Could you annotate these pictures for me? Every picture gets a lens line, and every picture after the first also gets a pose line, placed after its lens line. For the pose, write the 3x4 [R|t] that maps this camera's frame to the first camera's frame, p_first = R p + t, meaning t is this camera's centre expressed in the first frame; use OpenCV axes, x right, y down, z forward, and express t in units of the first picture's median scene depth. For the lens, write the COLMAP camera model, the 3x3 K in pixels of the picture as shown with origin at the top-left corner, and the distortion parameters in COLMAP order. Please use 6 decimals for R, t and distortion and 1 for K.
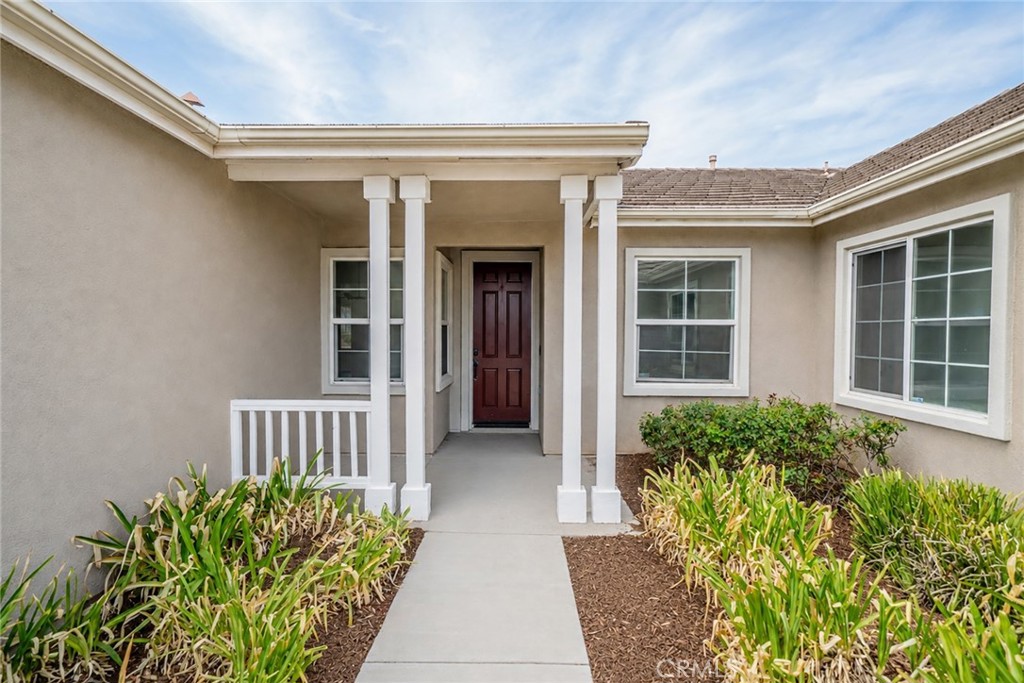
lens RADIAL K [[468.5, 0, 512.0], [0, 468.5, 341.5], [0, 0, 1]] dist [0.000044, -0.000003]
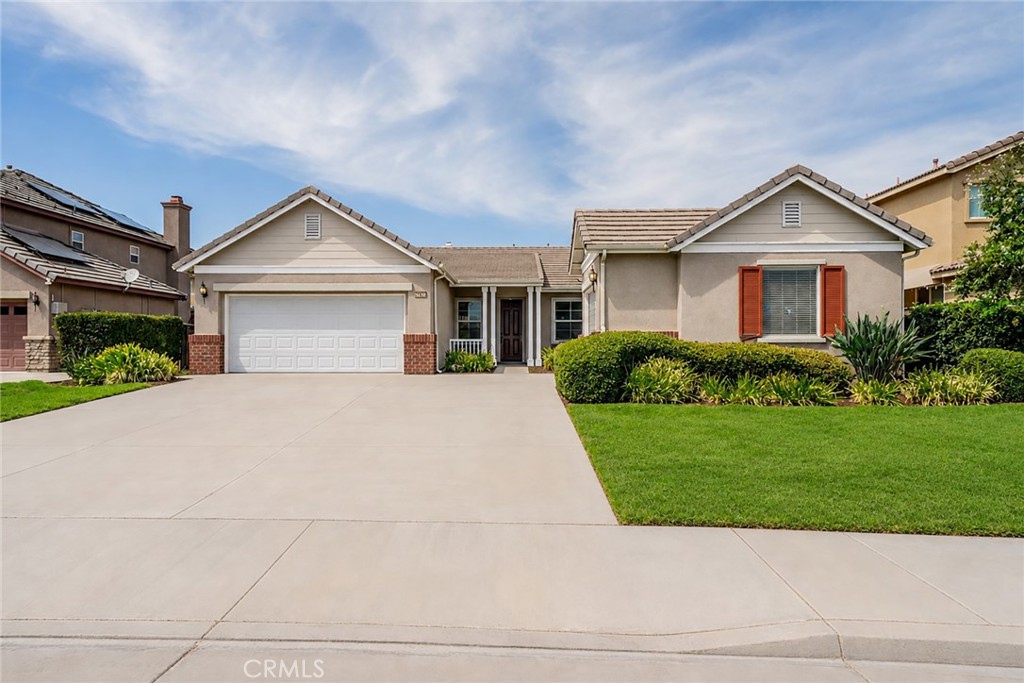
lens RADIAL K [[619.8, 0, 512.0], [0, 619.8, 341.5], [0, 0, 1]] dist [0.000010, -0.000009]
pose [[0.999968, -0.002848, 0.007538, -0.057612], [0.003082, 0.999508, -0.031209, 0.237503], [-0.007446, 0.031231, 0.999484, -3.329622]]
